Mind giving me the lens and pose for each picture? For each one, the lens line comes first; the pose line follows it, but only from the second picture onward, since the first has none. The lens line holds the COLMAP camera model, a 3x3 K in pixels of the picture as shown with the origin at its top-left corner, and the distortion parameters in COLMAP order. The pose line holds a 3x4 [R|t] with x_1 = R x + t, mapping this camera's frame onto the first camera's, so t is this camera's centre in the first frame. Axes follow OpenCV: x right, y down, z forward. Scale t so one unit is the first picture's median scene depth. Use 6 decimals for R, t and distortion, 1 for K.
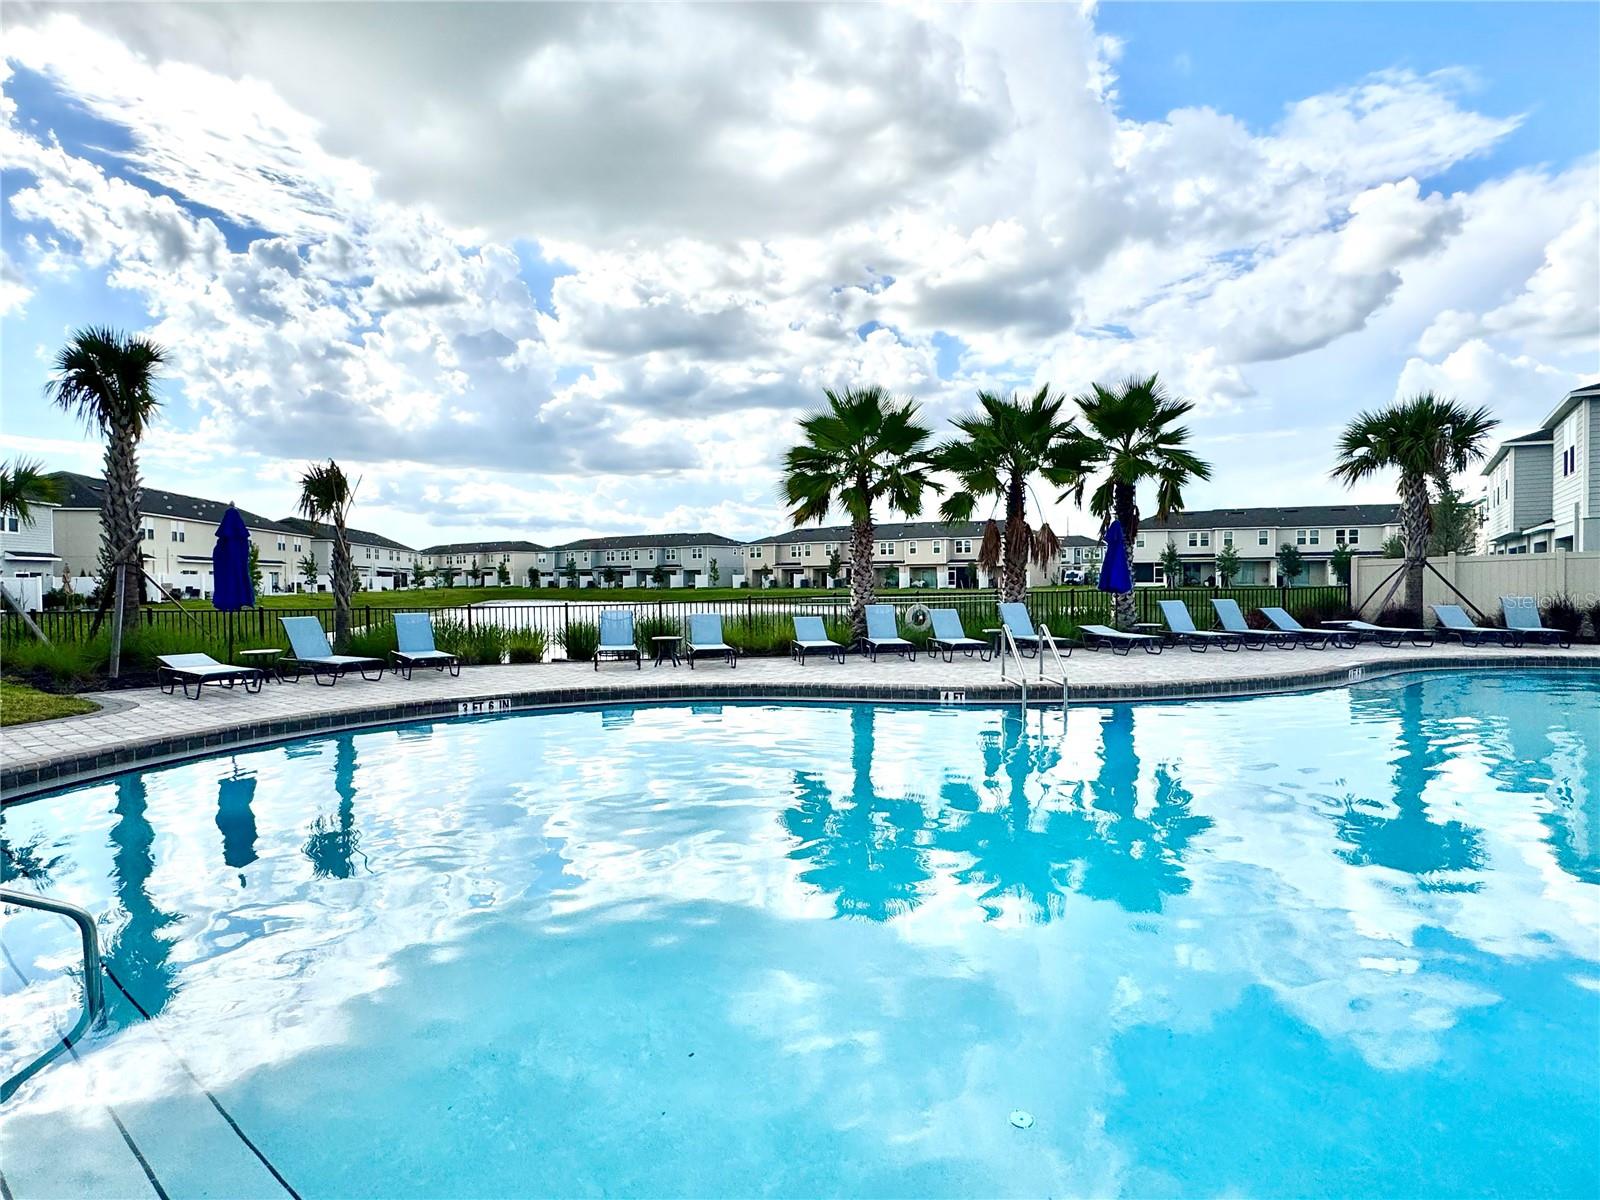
lens RADIAL K [[838.3, 0, 800.0], [0, 838.3, 600.0], [0, 0, 1]] dist [-0.001363, -0.000302]
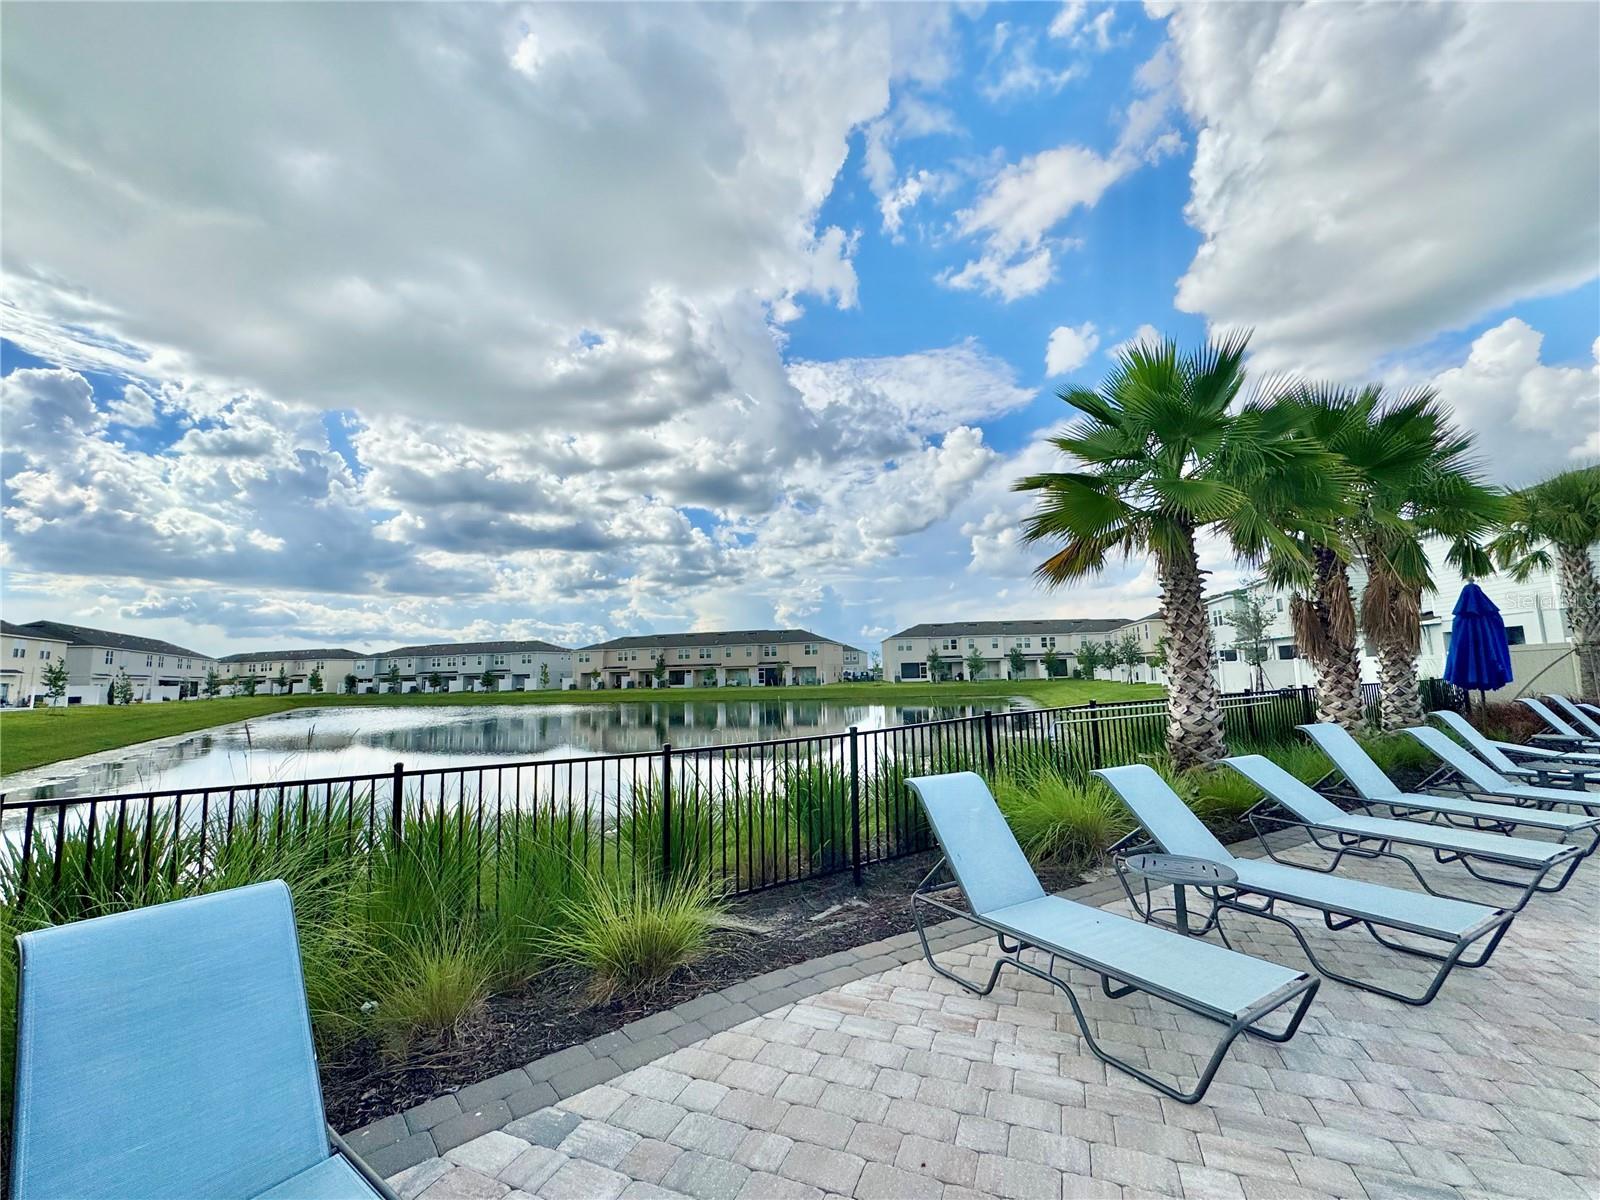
lens RADIAL K [[632.9, 0, 800.0], [0, 632.9, 600.0], [0, 0, 1]] dist [-0.002845, -0.000225]
pose [[0.949501, 0.021301, 0.313040, -0.051375], [0.025508, 0.989150, -0.144679, -0.003254], [-0.312726, 0.145358, 0.938655, 0.110261]]
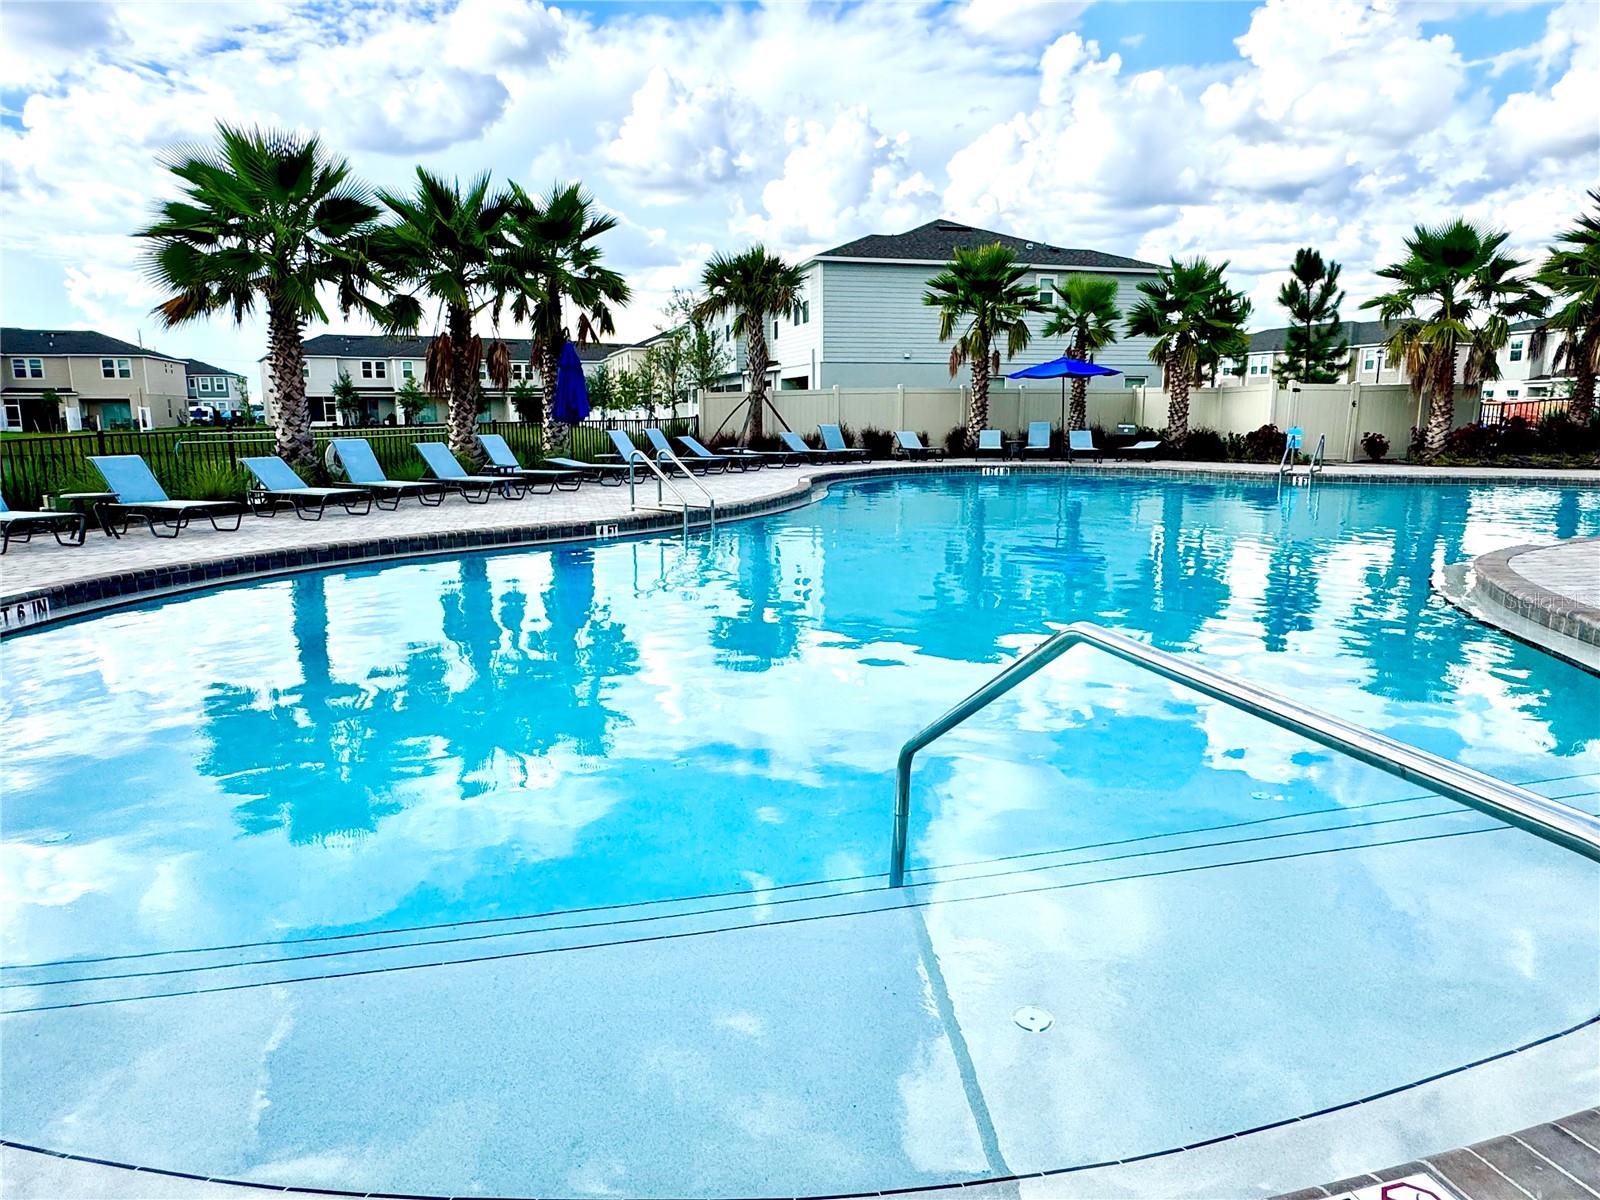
lens RADIAL K [[1001.8, 0, 800.2], [0, 1001.8, 584.7], [0, 0, 1]] dist [-0.005594, 0.000050]
pose [[0.621271, -0.129130, 0.772883, -0.057150], [0.021195, 0.988737, 0.148157, 0.001694], [-0.783309, -0.075664, 0.617010, 0.016067]]
